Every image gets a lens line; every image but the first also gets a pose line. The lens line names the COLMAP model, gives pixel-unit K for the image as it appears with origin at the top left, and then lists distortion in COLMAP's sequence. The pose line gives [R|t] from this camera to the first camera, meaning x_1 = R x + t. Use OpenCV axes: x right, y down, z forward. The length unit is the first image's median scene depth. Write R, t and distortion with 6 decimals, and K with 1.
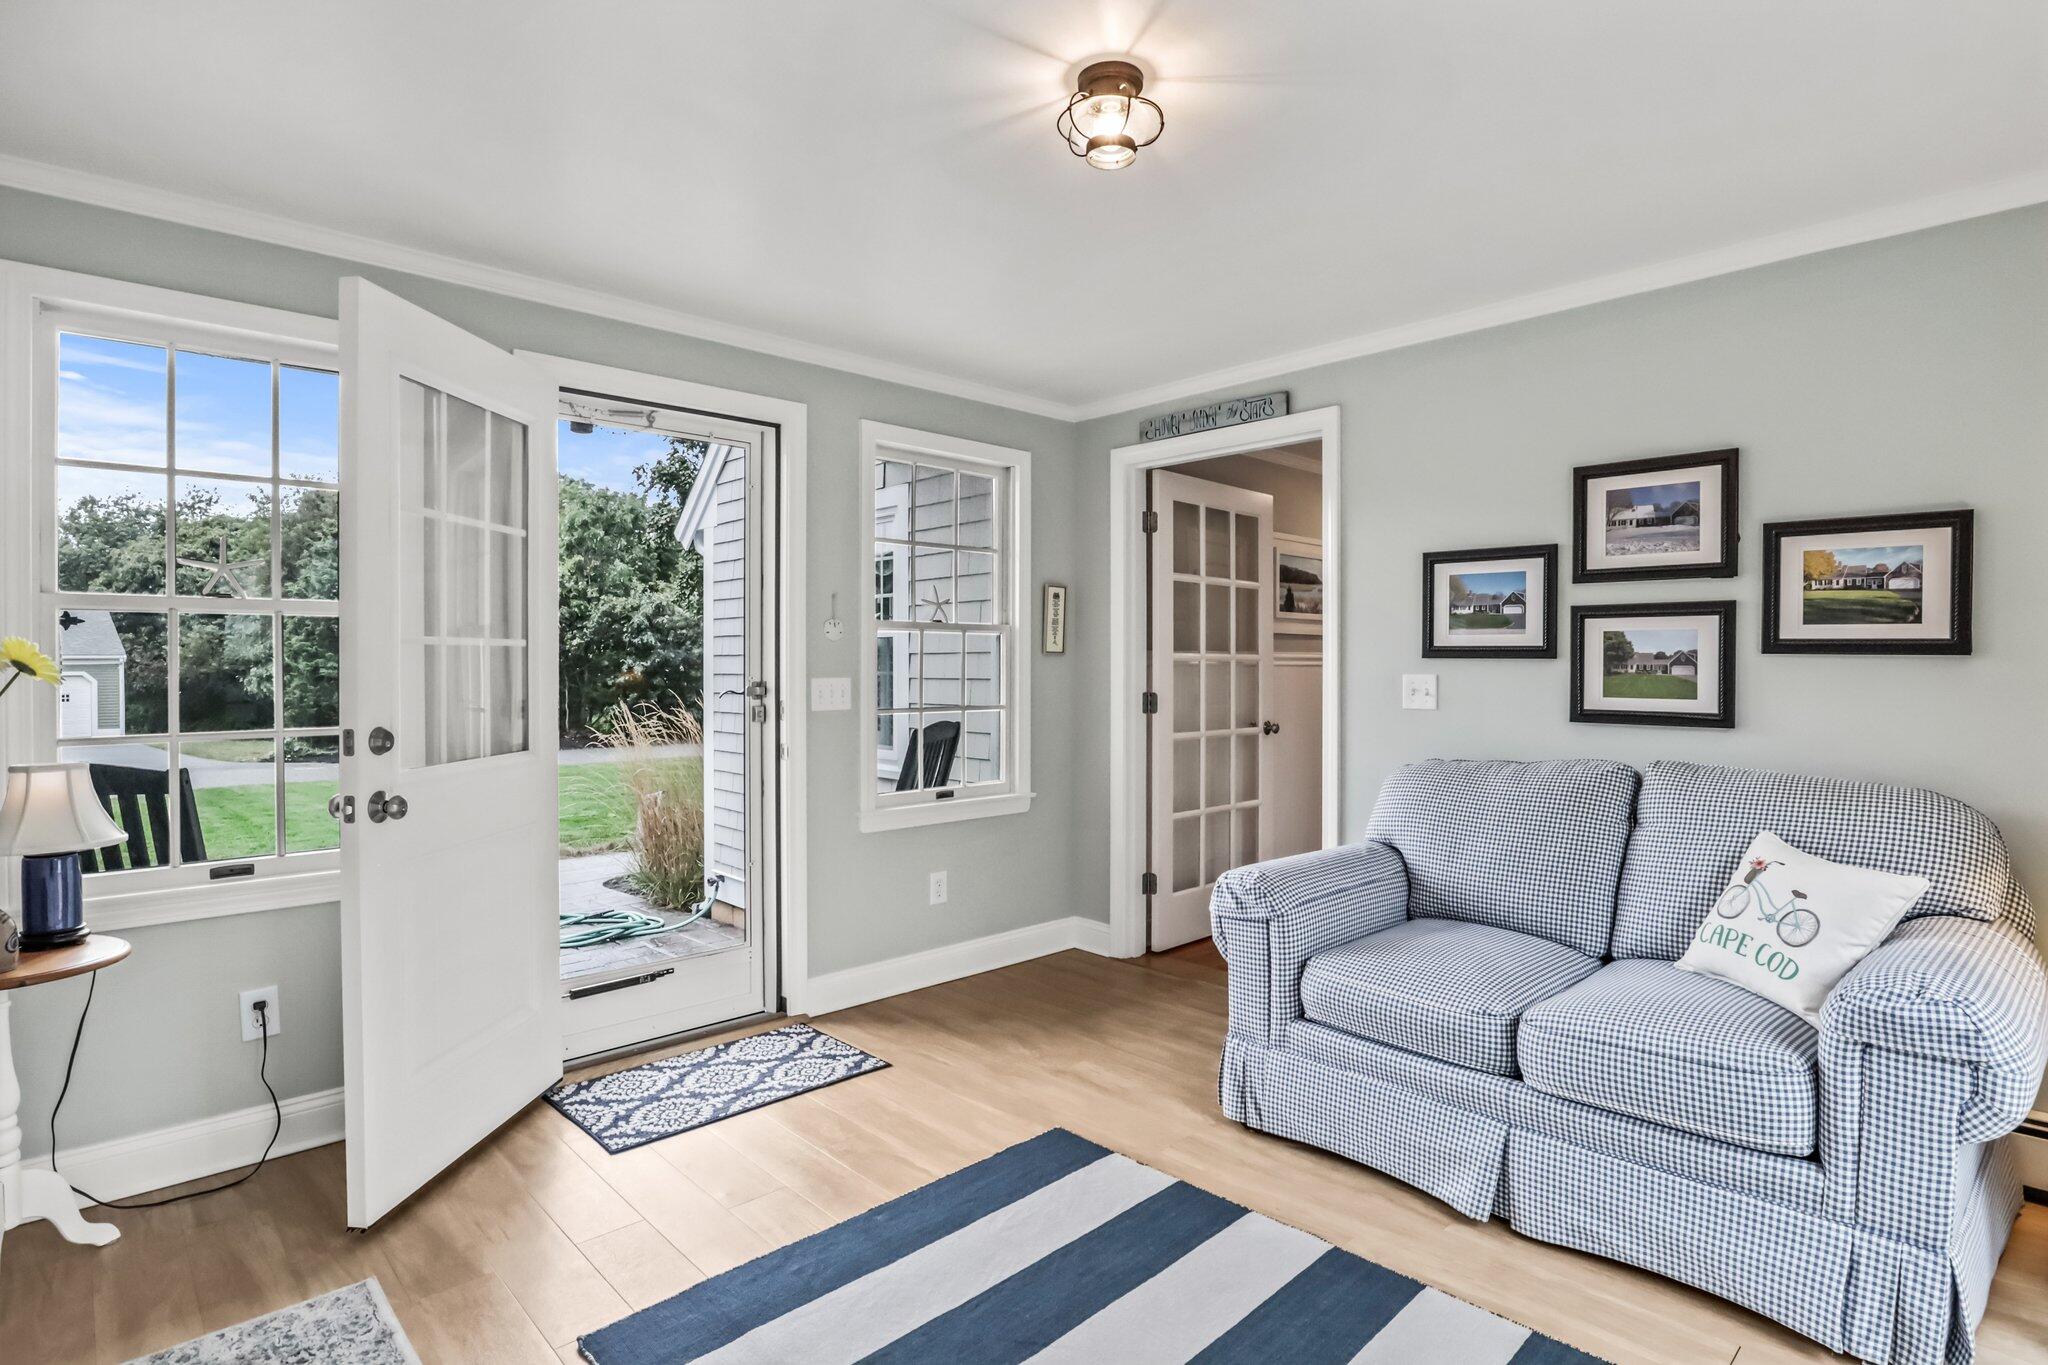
lens RADIAL K [[1073.2, 0, 1052.6], [0, 1073.2, 677.1], [0, 0, 1]] dist [-0.032144, 0.001036]
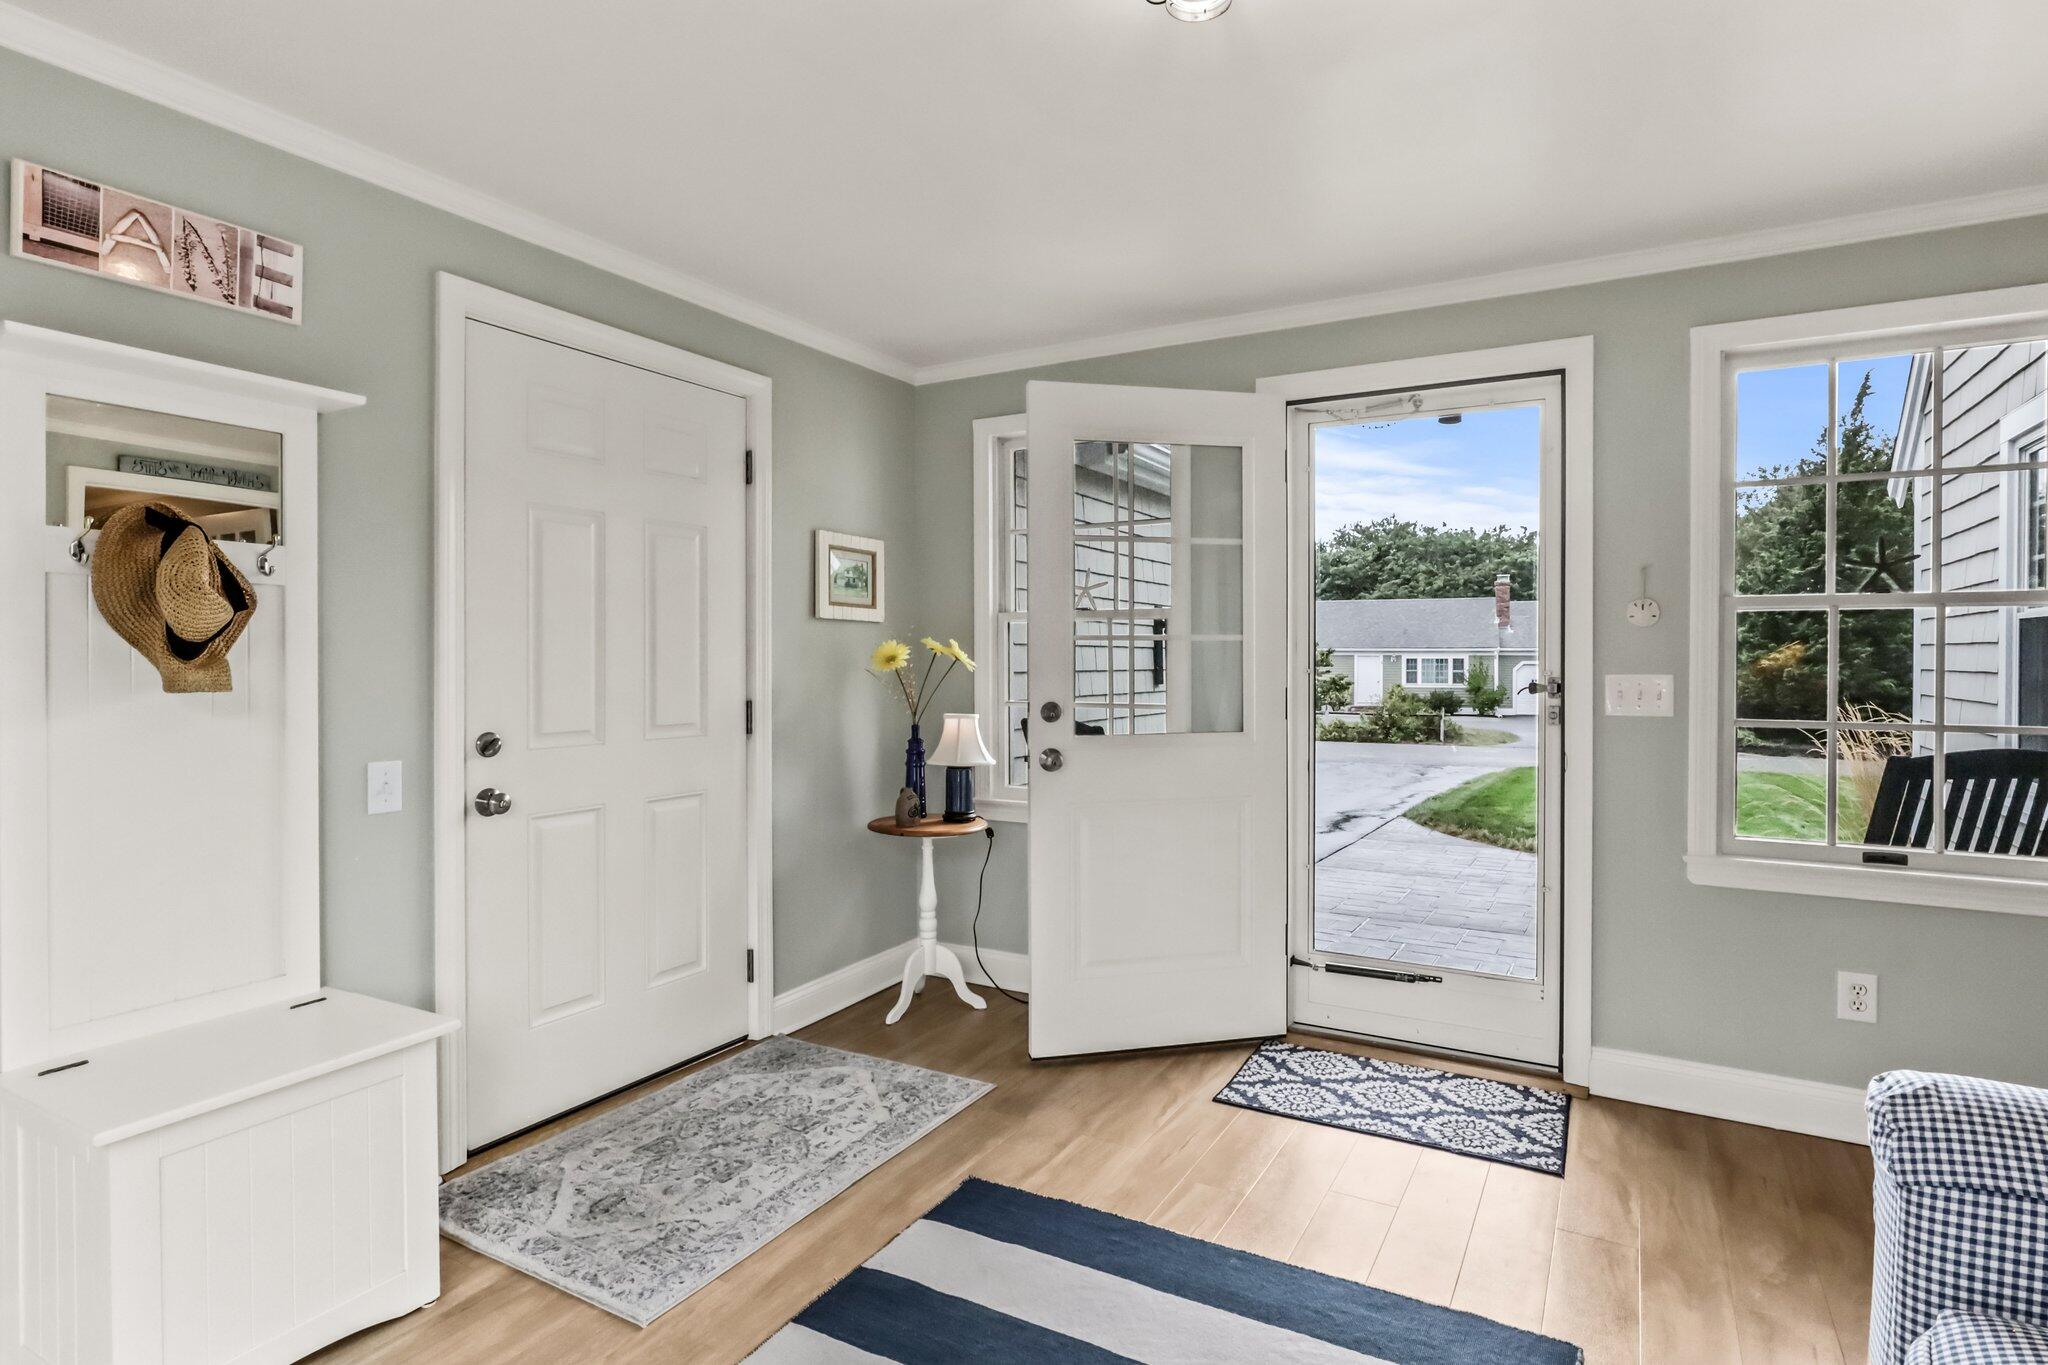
lens RADIAL K [[1073.2, 0, 1052.6], [0, 1073.2, 677.1], [0, 0, 1]] dist [-0.032144, 0.001036]
pose [[0.258274, 0.022056, -0.965820, 0.499673], [-0.014648, 0.999714, 0.018912, -0.007140], [0.965961, 0.009263, 0.258523, 0.453977]]
